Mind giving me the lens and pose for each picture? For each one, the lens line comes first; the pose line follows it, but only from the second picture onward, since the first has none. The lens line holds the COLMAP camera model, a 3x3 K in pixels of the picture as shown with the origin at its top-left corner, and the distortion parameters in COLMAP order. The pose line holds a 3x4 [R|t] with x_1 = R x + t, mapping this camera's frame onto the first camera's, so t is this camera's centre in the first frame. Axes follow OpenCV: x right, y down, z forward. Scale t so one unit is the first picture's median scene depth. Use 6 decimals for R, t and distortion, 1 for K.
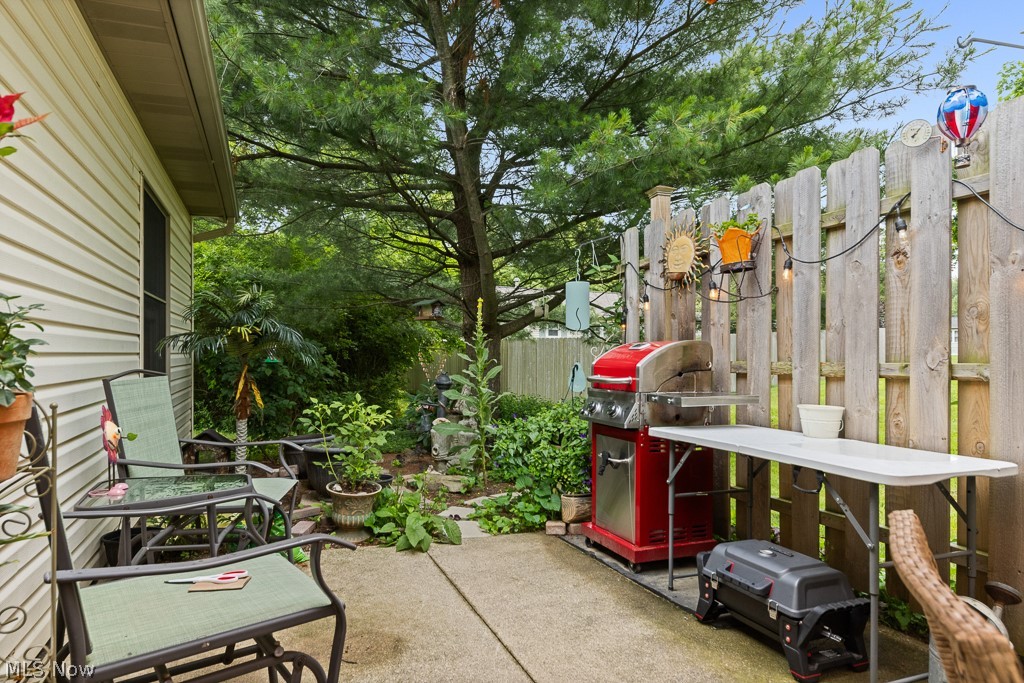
lens RADIAL K [[568.5, 0, 510.4], [0, 568.5, 343.9], [0, 0, 1]] dist [0.008095, -0.000048]
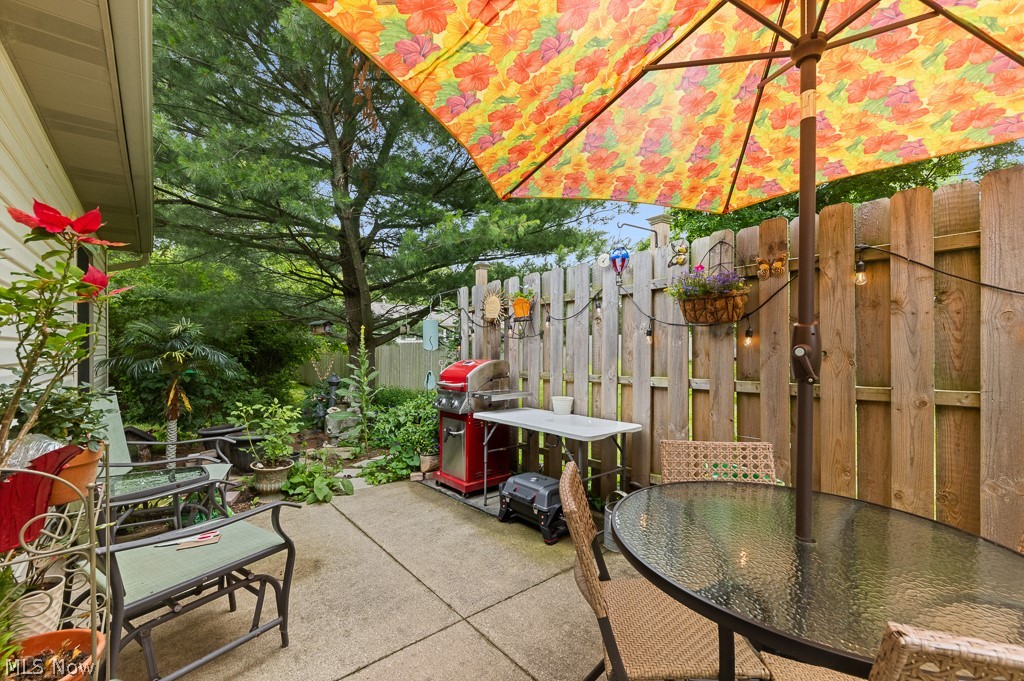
lens RADIAL K [[396.1, 0, 512.0], [0, 396.1, 340.5], [0, 0, 1]] dist [0.014487, -0.006594]
pose [[0.946303, 0.002142, 0.323275, -0.029087], [-0.003151, 0.999992, 0.002599, -0.063966], [-0.323267, -0.003478, 0.946302, -0.144663]]
